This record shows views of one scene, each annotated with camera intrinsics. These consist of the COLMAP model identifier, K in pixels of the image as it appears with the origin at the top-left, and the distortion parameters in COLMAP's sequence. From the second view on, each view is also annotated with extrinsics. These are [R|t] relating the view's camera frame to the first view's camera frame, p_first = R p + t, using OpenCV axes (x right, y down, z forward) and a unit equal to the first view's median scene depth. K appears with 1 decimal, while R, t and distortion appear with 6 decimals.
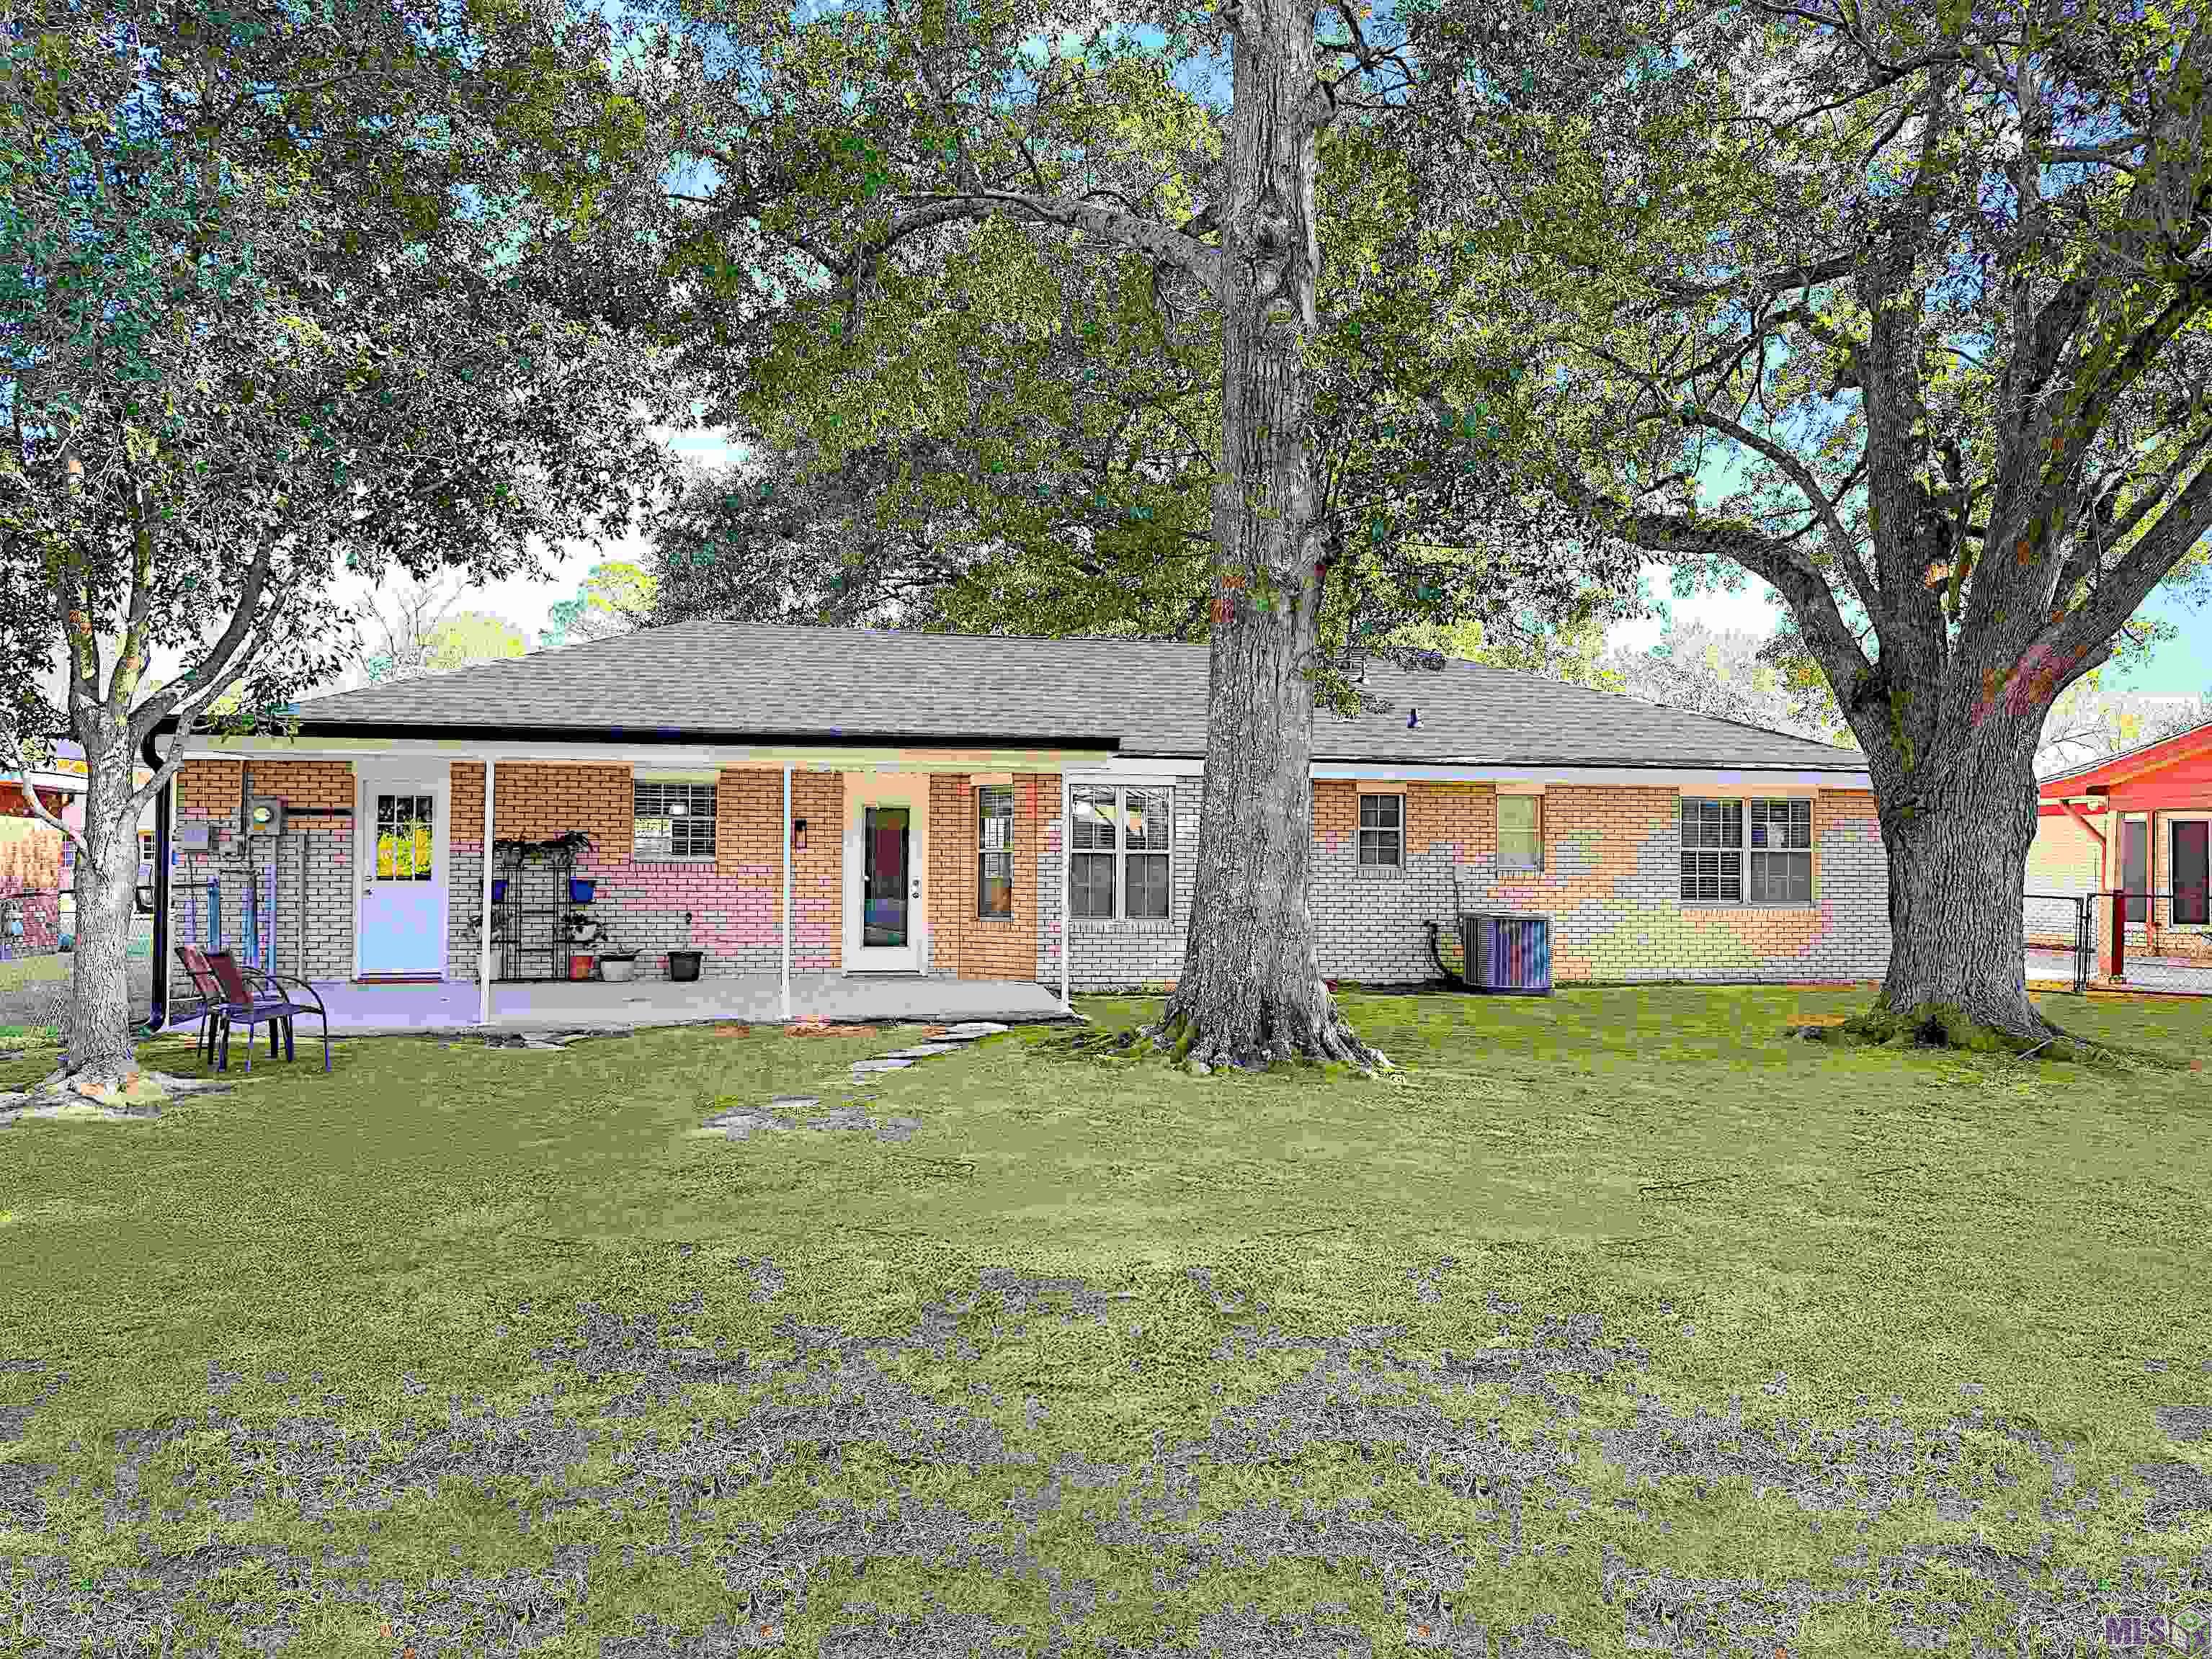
lens RADIAL K [[1545.3, 0, 1106.0], [0, 1545.3, 829.5], [0, 0, 1]] dist [0.000553, 0.000244]
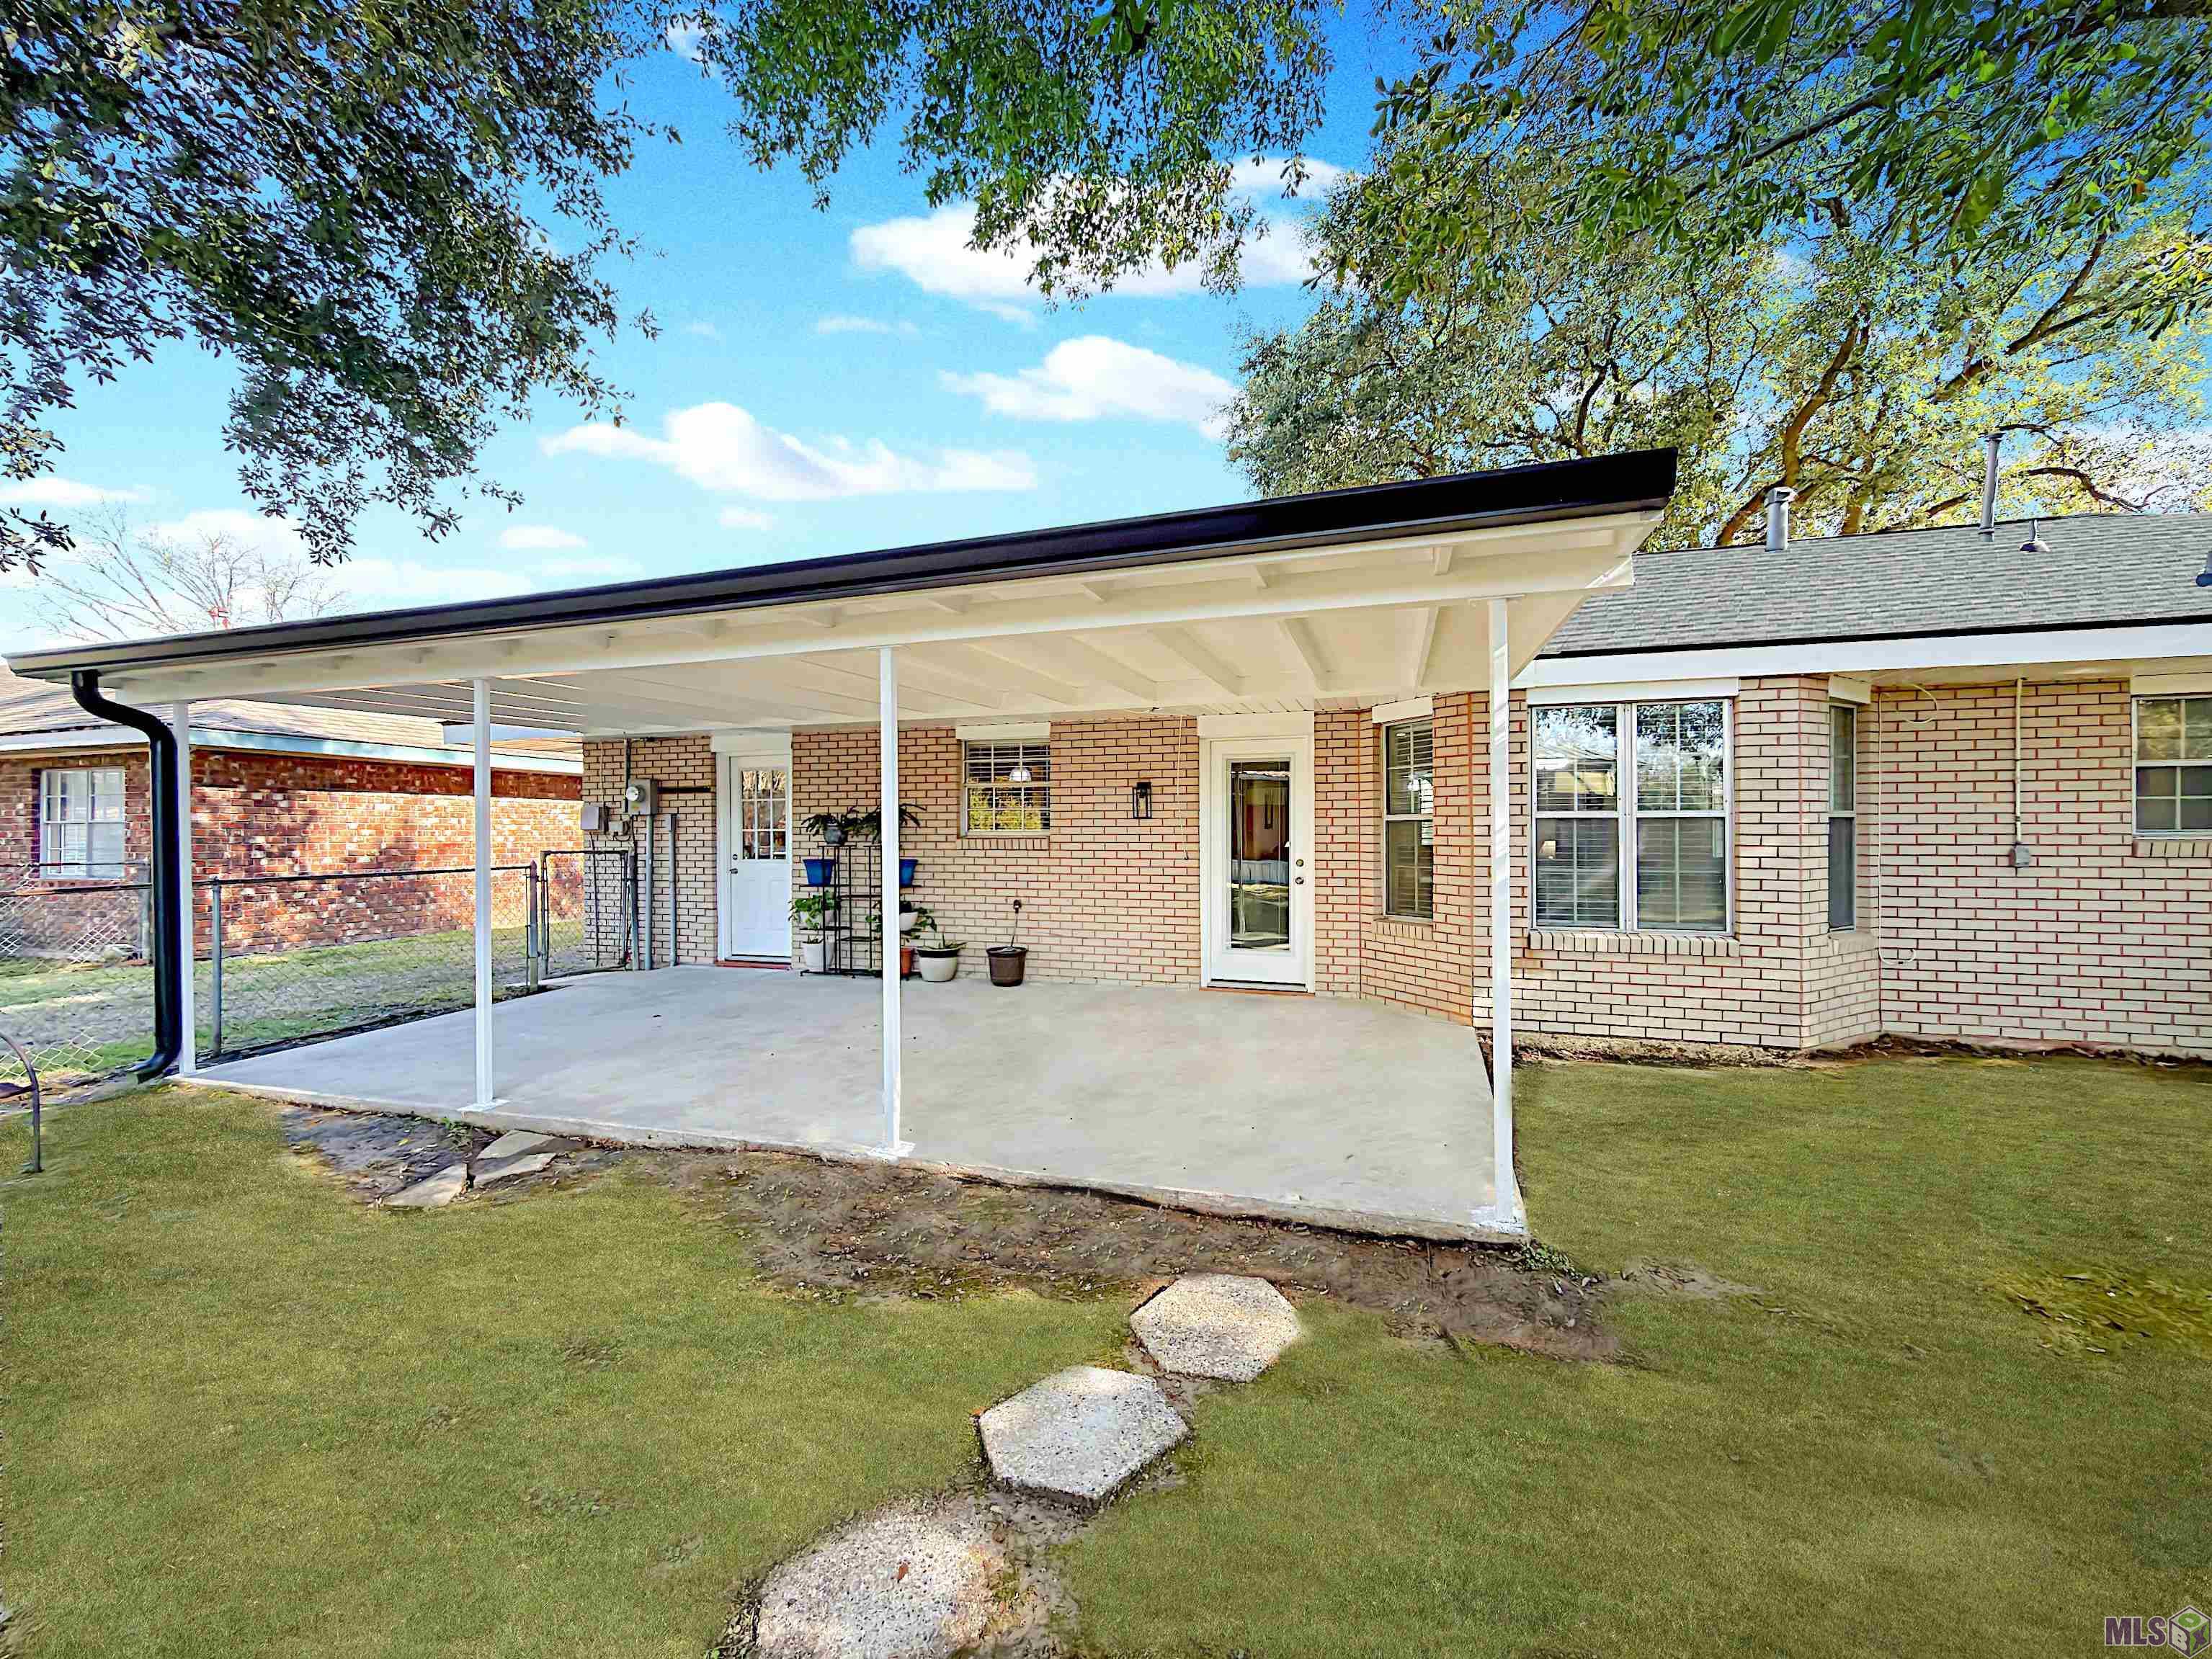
lens RADIAL K [[893.6, 0, 1118.7], [0, 893.6, 828.8], [0, 0, 1]] dist [-0.000695, 0.000187]
pose [[0.883788, -0.016408, -0.467600, -0.002664], [0.014784, 0.999865, -0.007143, 0.020826], [0.467654, -0.000600, 0.883911, 0.615943]]
